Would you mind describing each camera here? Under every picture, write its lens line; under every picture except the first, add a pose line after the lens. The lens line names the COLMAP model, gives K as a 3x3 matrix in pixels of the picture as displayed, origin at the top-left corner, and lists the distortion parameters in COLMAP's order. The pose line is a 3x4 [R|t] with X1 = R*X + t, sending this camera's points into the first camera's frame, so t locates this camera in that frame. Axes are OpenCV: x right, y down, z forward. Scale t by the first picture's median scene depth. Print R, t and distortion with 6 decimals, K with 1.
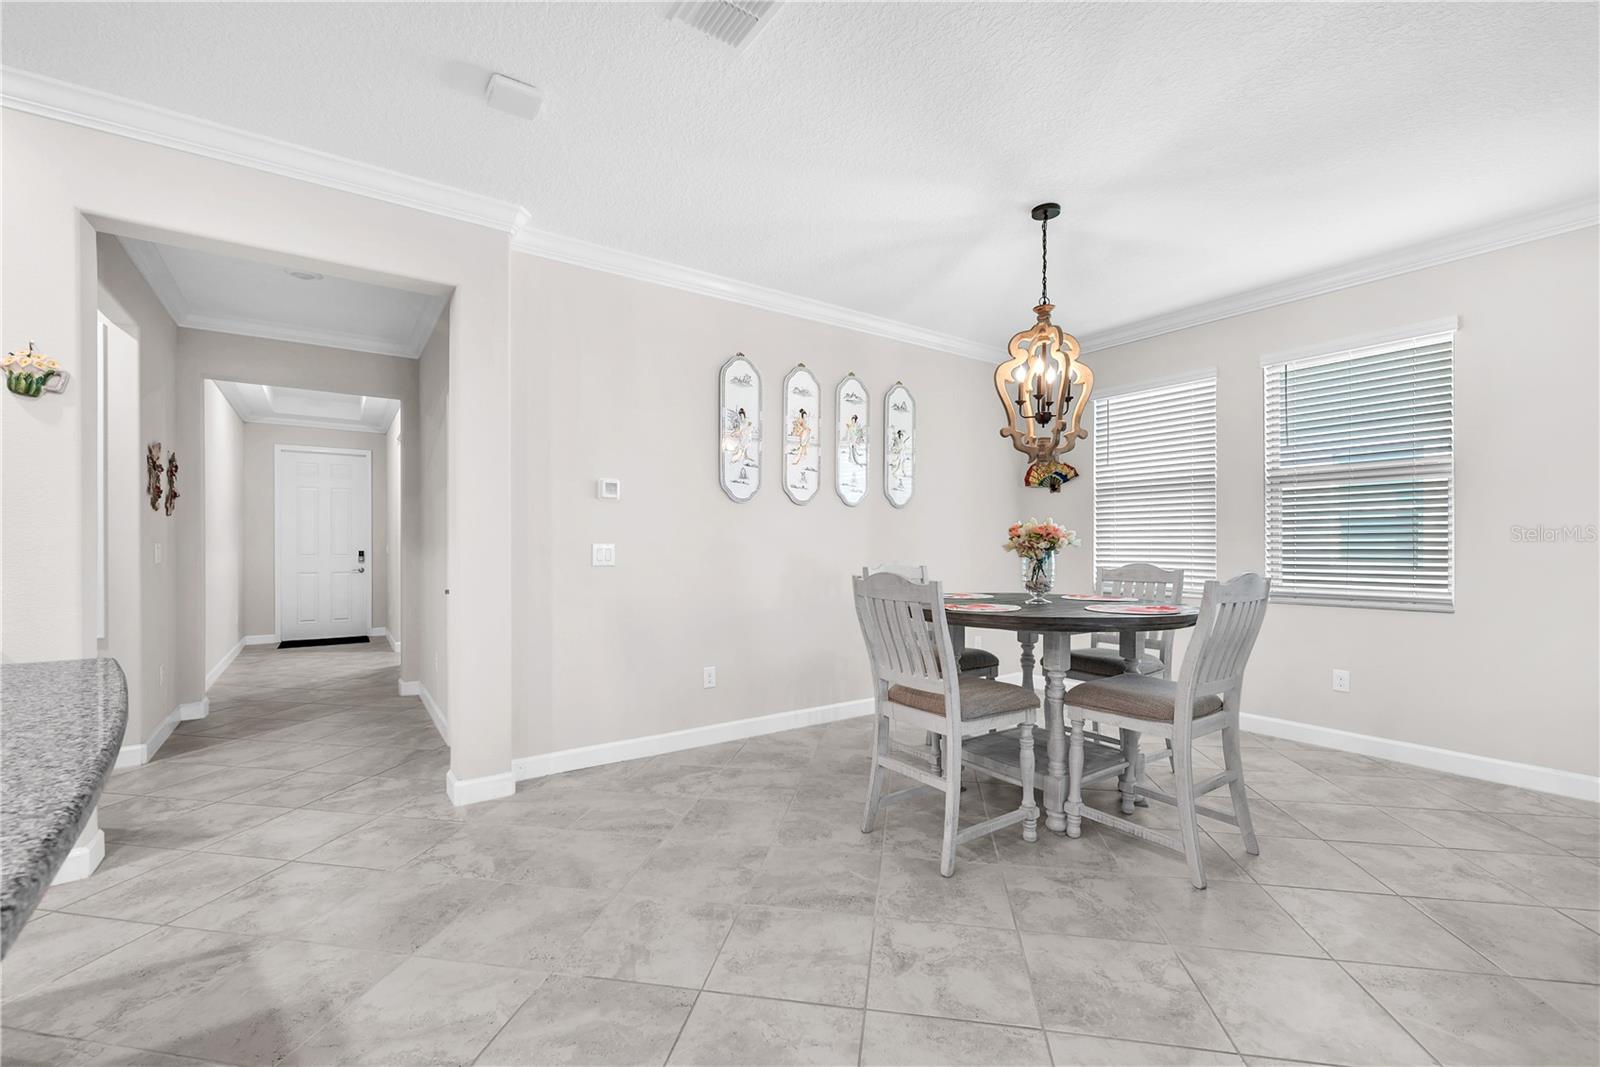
lens RADIAL K [[665.7, 0, 791.7], [0, 665.7, 549.3], [0, 0, 1]] dist [-0.008279, -0.000042]
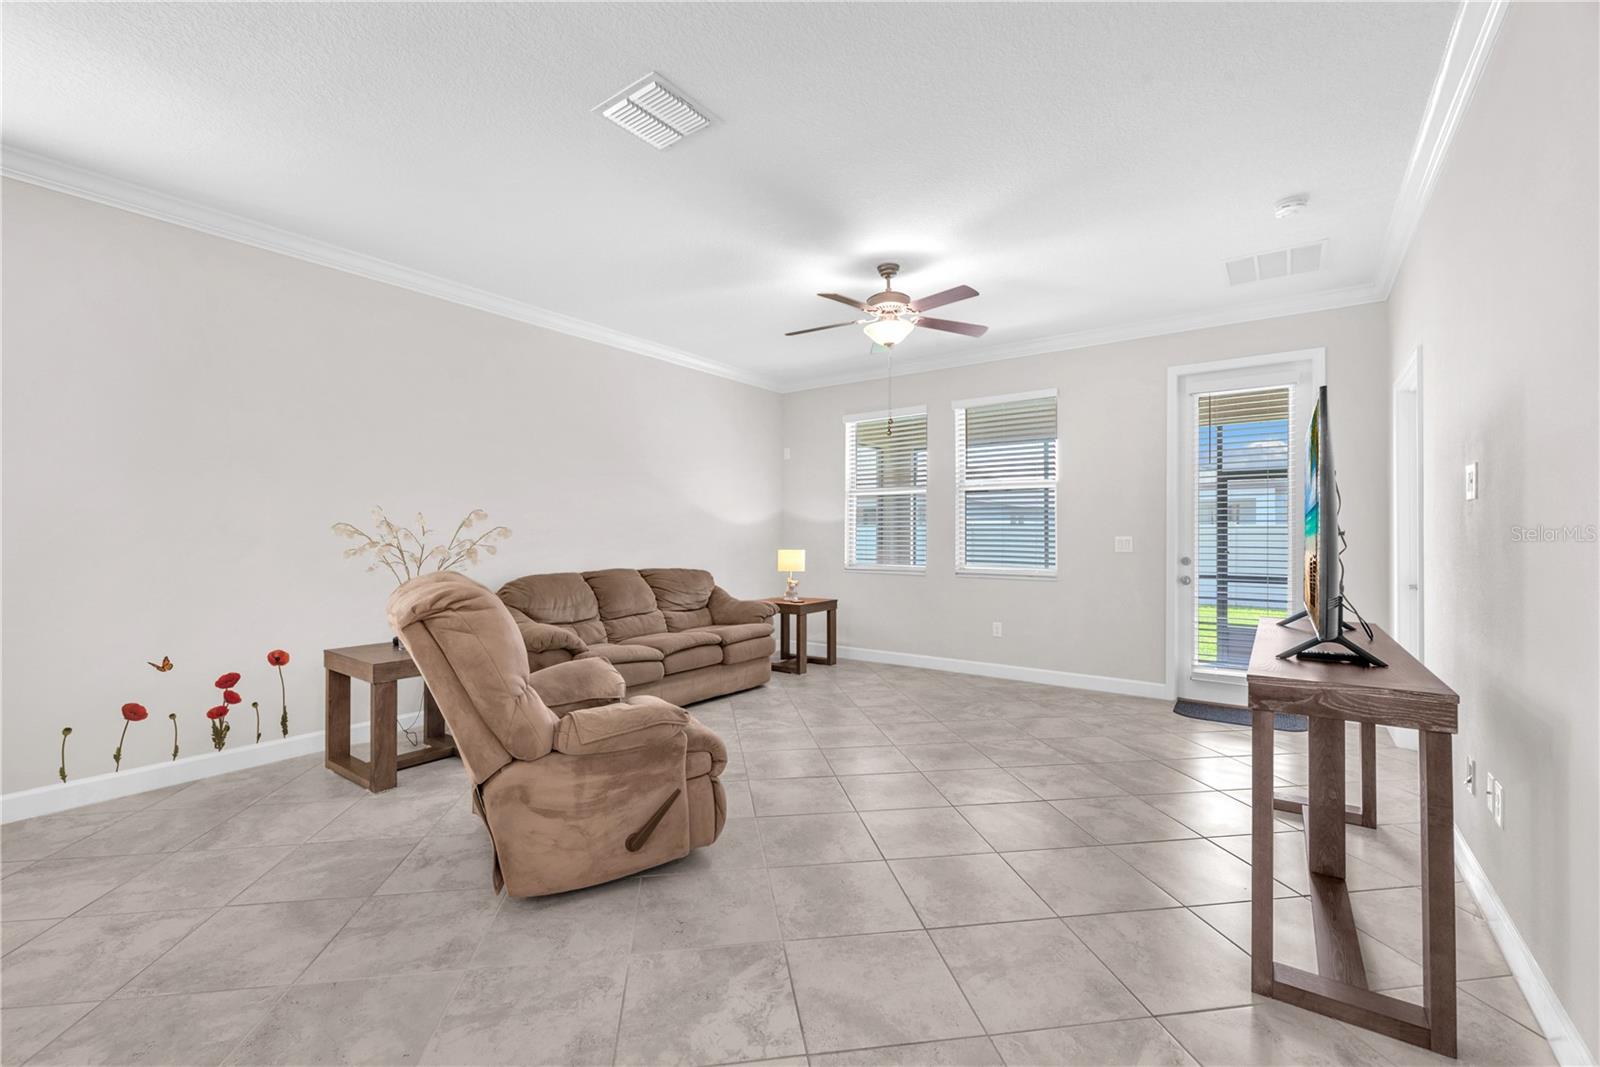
lens RADIAL K [[669.3, 0, 800.0], [0, 669.3, 533.5], [0, 0, 1]] dist [-0.003741, -0.000069]
pose [[-0.326410, 0.004624, 0.945217, -0.039926], [0.001255, 0.999989, -0.004458, -0.001482], [-0.945227, -0.000269, -0.326413, 0.360621]]
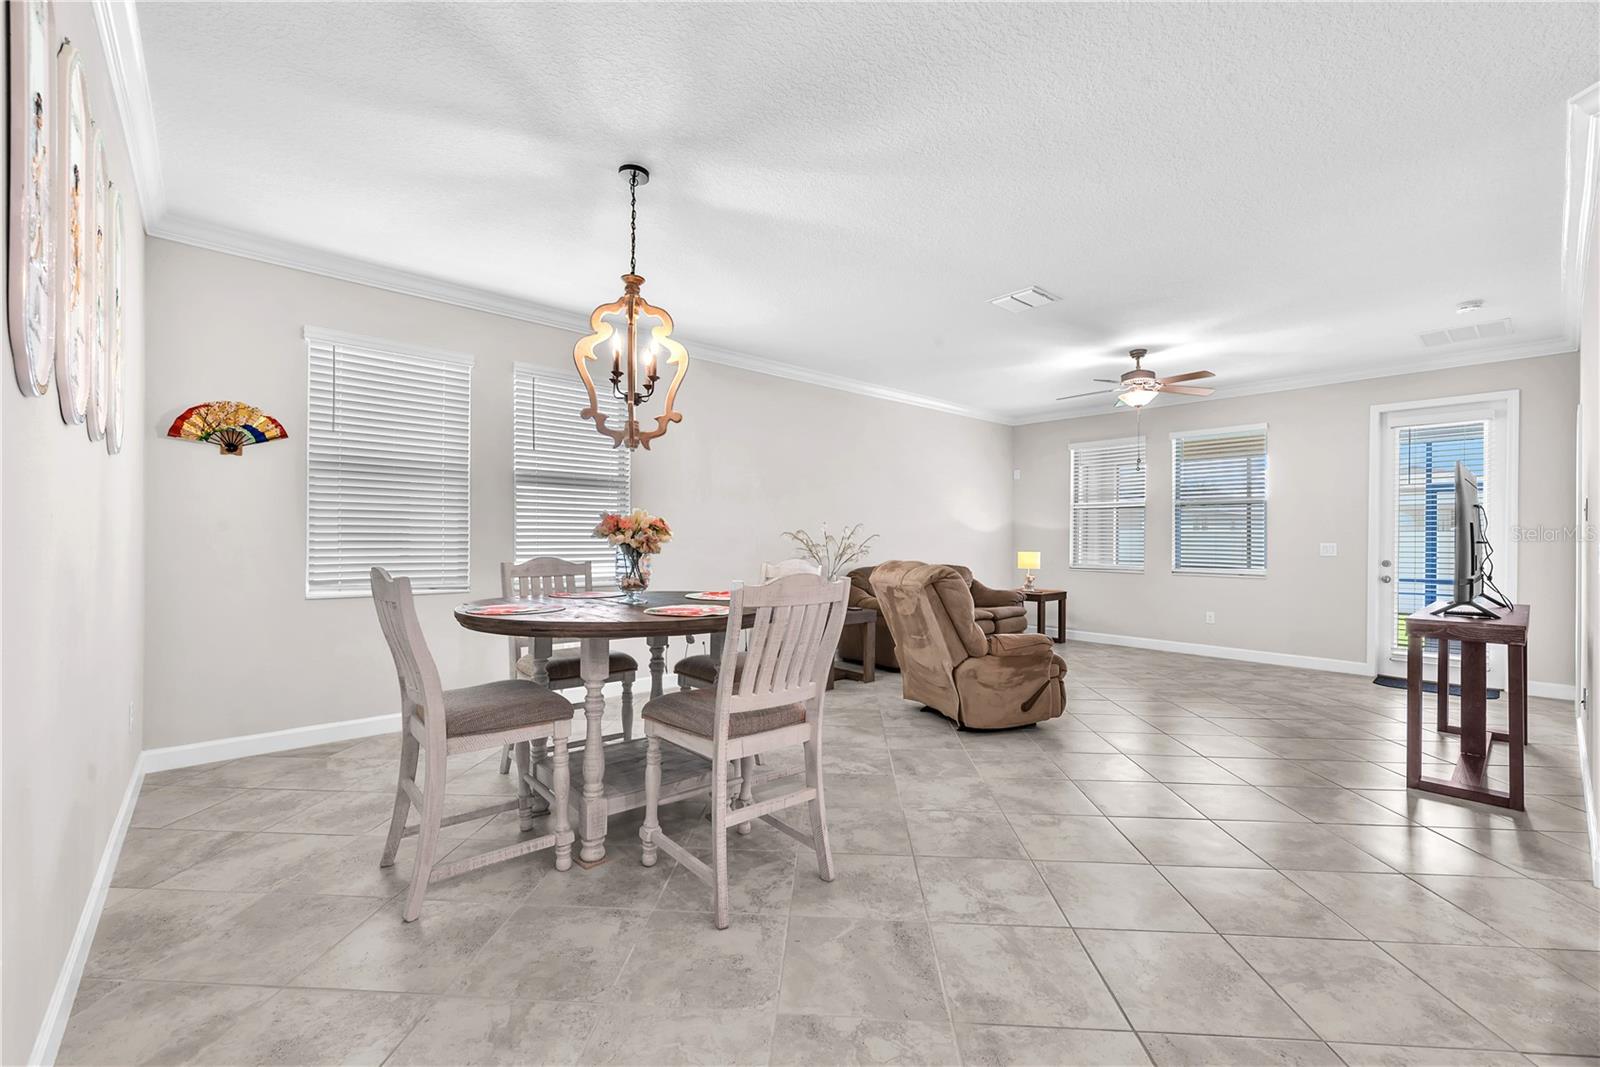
lens RADIAL K [[665.9, 0, 802.8], [0, 665.9, 541.3], [0, 0, 1]] dist [0.001194, 0.000229]
pose [[-0.116844, -0.002241, 0.993148, -0.559180], [-0.003149, 0.999993, 0.001886, -0.004596], [-0.993145, -0.002907, -0.116850, 0.882209]]
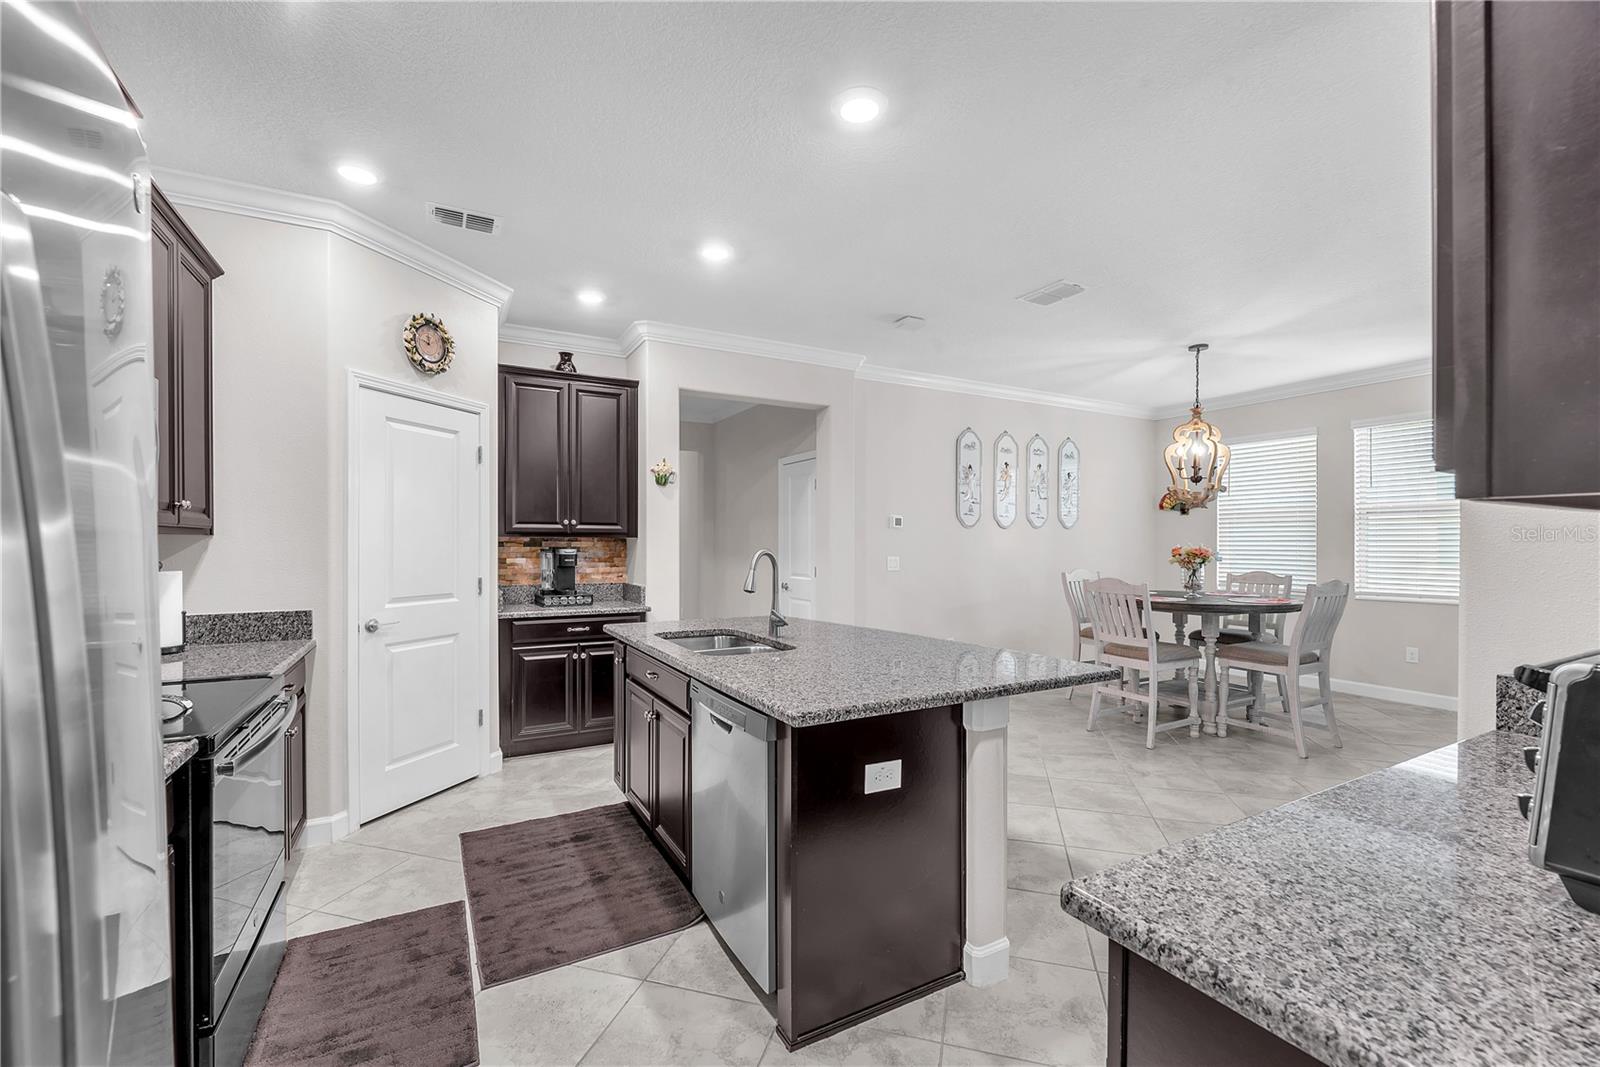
lens RADIAL K [[658.6, 0, 787.5], [0, 658.6, 547.1], [0, 0, 1]] dist [-0.002554, -0.000265]
pose [[0.993643, 0.002056, -0.112561, -0.409335], [-0.001956, 0.999998, 0.000998, -0.037151], [0.112563, -0.000772, 0.993644, -0.659359]]
